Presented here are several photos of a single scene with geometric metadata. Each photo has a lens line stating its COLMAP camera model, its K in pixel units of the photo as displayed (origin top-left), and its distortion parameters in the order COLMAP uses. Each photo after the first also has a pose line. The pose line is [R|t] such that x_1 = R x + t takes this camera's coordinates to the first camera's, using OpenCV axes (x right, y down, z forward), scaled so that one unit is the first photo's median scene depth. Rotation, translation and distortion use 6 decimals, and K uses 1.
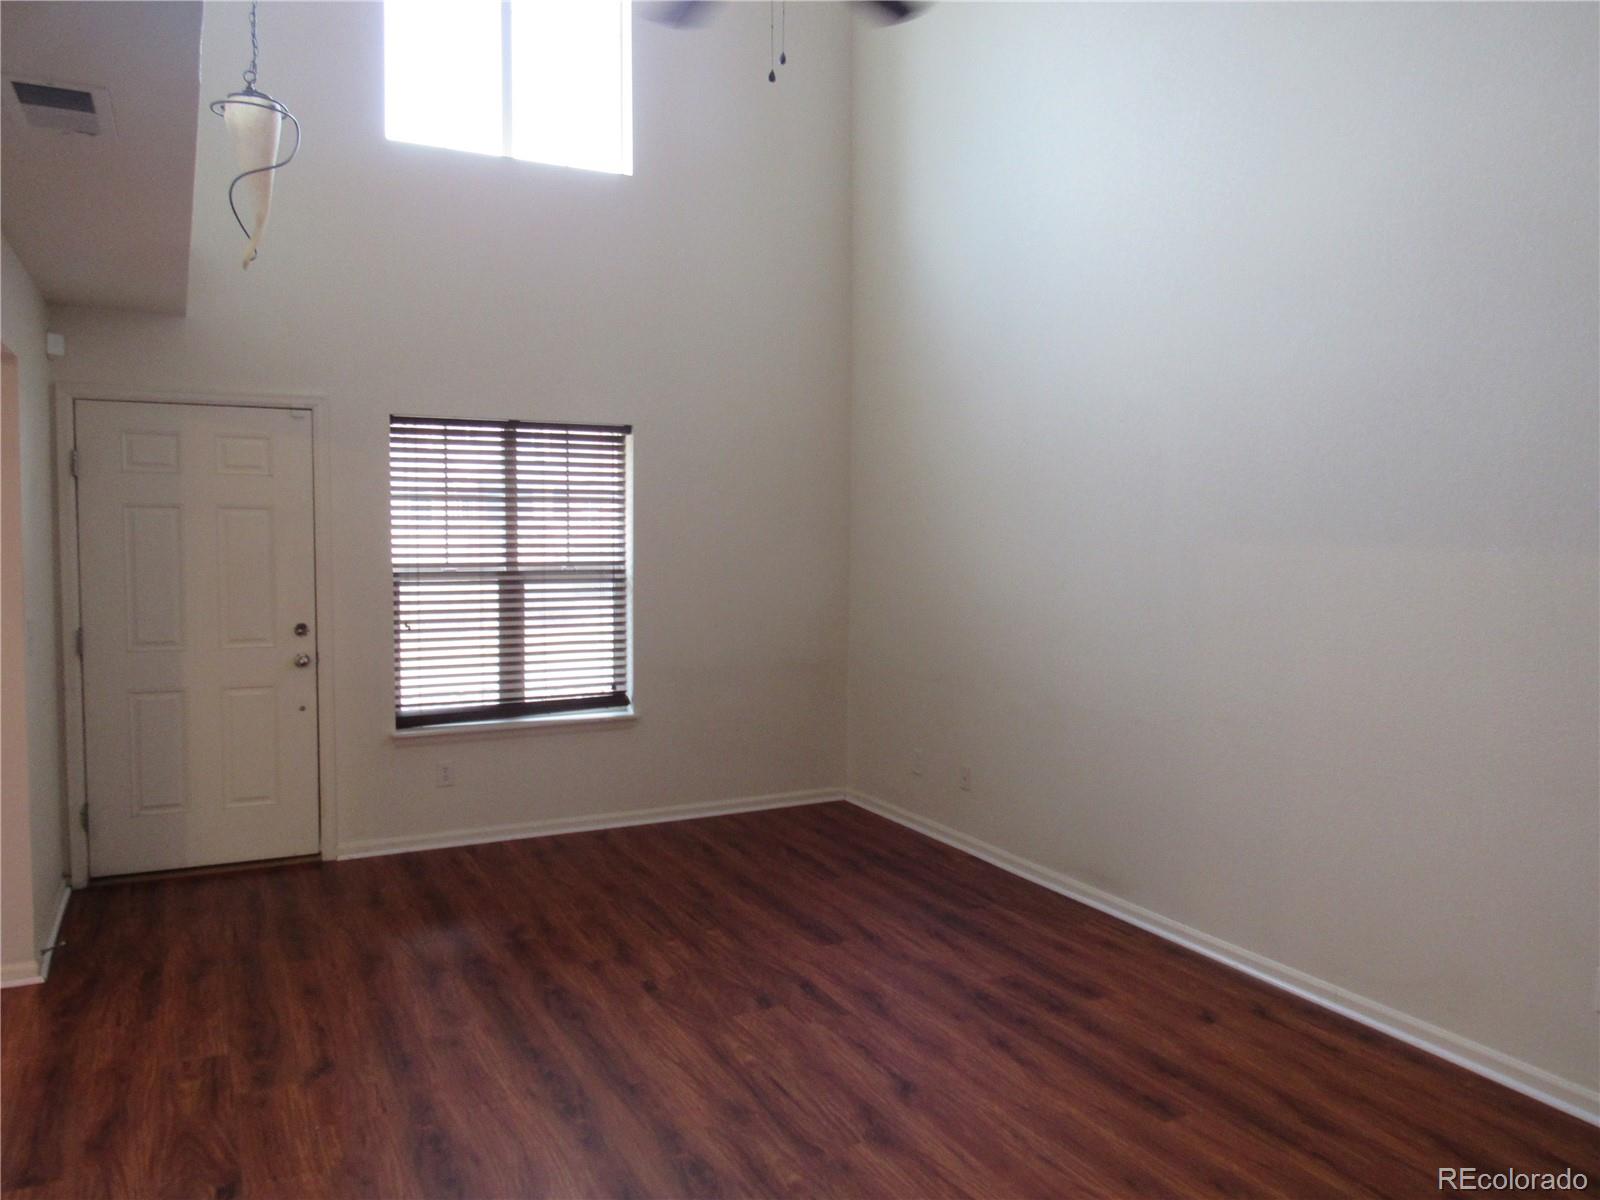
lens RADIAL K [[1139.8, 0, 800.0], [0, 1139.8, 600.0], [0, 0, 1]] dist [-0.031964, 0.004005]
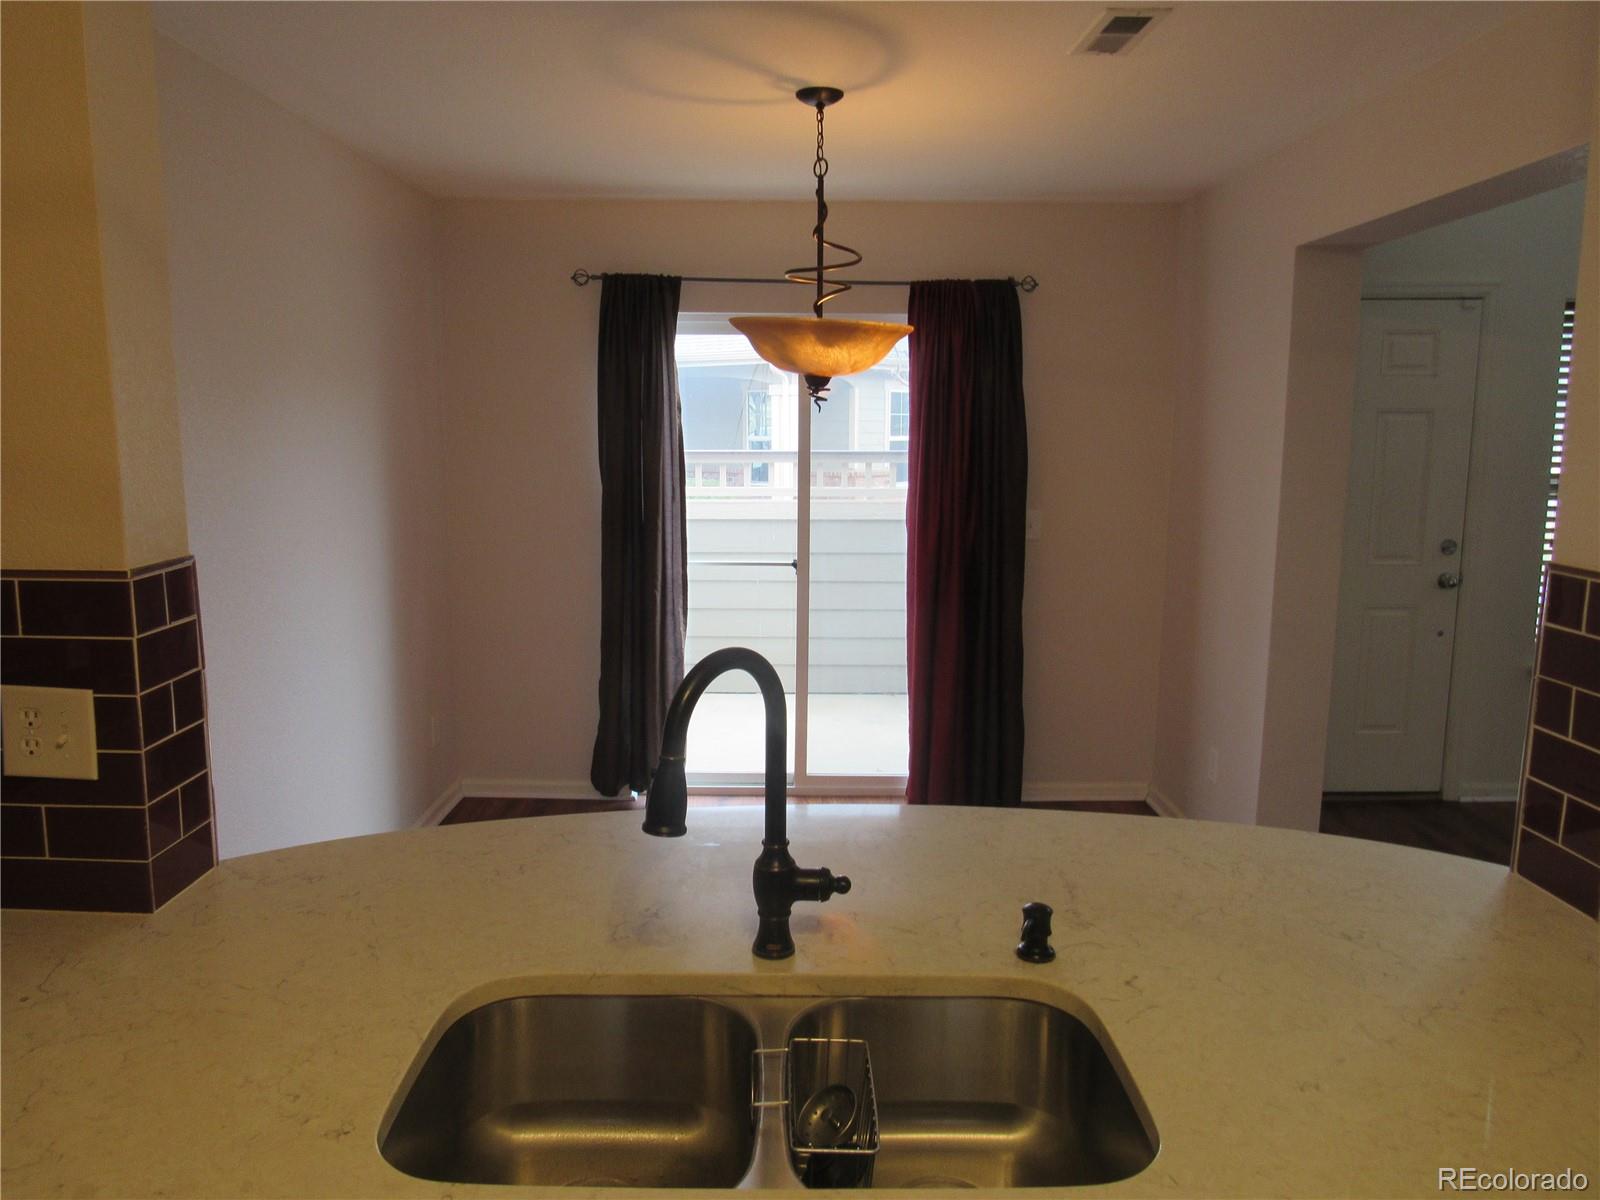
lens RADIAL K [[1139.8, 0, 800.0], [0, 1139.8, 600.0], [0, 0, 1]] dist [-0.031964, 0.004005]
pose [[0.866780, 0.067580, -0.494091, -0.446554], [-0.023464, 0.995205, 0.094959, -0.005359], [0.498139, -0.070715, 0.864209, -0.038147]]
